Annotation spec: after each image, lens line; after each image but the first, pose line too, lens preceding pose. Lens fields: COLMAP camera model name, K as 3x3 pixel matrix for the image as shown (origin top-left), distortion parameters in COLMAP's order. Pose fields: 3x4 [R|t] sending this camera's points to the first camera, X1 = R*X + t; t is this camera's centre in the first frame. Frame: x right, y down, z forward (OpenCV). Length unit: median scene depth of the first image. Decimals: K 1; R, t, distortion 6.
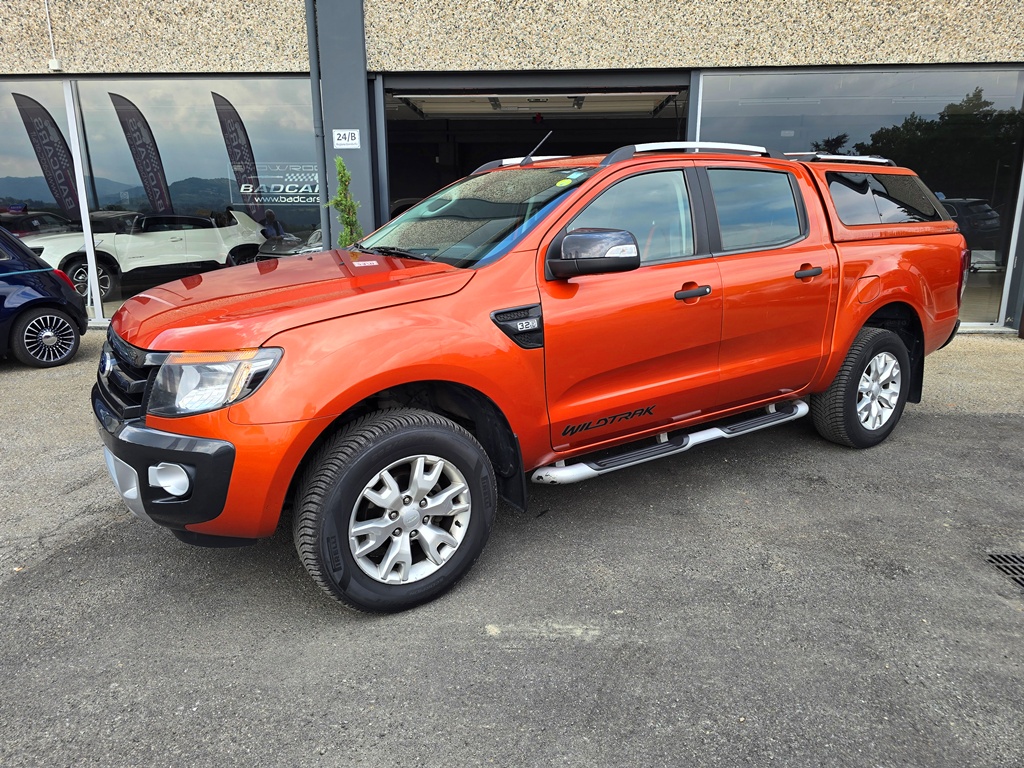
lens RADIAL K [[601.9, 0, 512.0], [0, 601.9, 384.0], [0, 0, 1]] dist [0.031963, -0.000193]
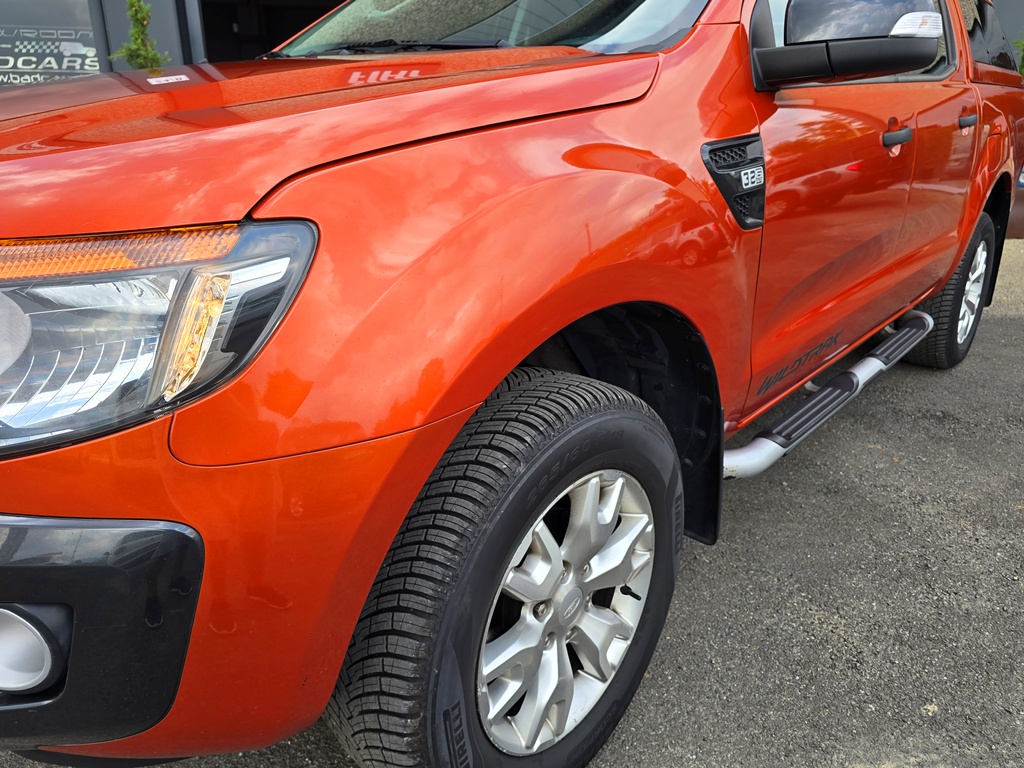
lens RADIAL K [[692.6, 0, 512.0], [0, 692.6, 384.0], [0, 0, 1]] dist [0.003213, -0.000692]
pose [[0.971155, -0.080864, 0.224319, -0.304672], [0.057258, 0.992301, 0.109820, -0.005986], [-0.231472, -0.093808, 0.968308, 0.499535]]
